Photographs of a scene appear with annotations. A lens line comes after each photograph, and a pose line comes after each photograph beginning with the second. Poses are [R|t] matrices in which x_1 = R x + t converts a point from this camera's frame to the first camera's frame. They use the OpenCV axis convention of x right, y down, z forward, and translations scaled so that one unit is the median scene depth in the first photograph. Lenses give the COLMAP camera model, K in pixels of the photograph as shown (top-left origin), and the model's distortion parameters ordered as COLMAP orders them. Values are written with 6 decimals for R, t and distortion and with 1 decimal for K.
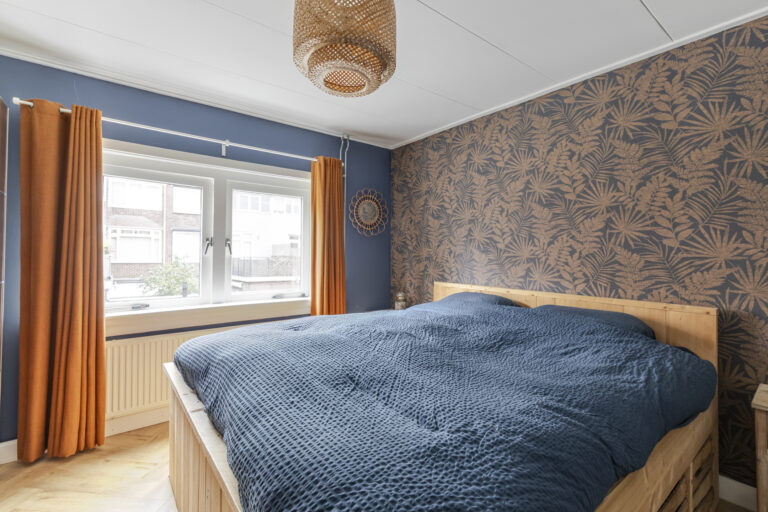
lens RADIAL K [[351.0, 0, 389.0], [0, 351.0, 259.6], [0, 0, 1]] dist [0.000033, 0.000304]
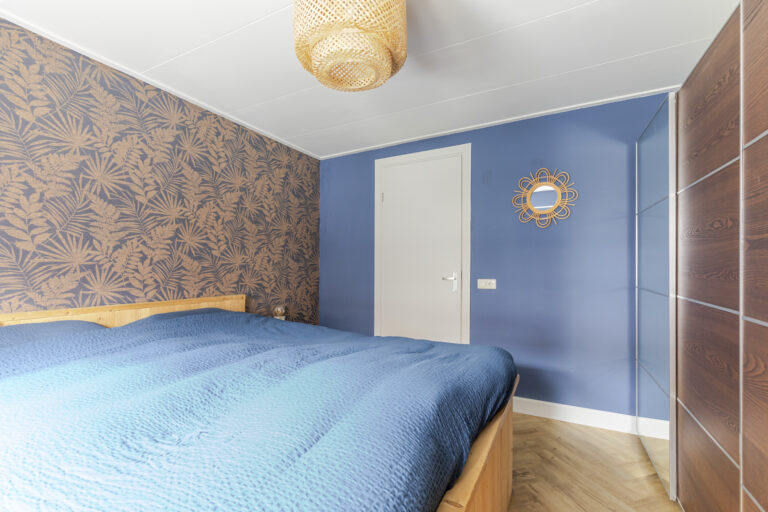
lens RADIAL K [[351.0, 0, 389.0], [0, 351.0, 259.6], [0, 0, 1]] dist [0.000033, 0.000304]
pose [[-0.412215, 0.003661, 0.911079, -0.567611], [0.000313, 0.999992, -0.003877, -0.012707], [-0.911087, -0.001313, -0.412213, 0.722641]]
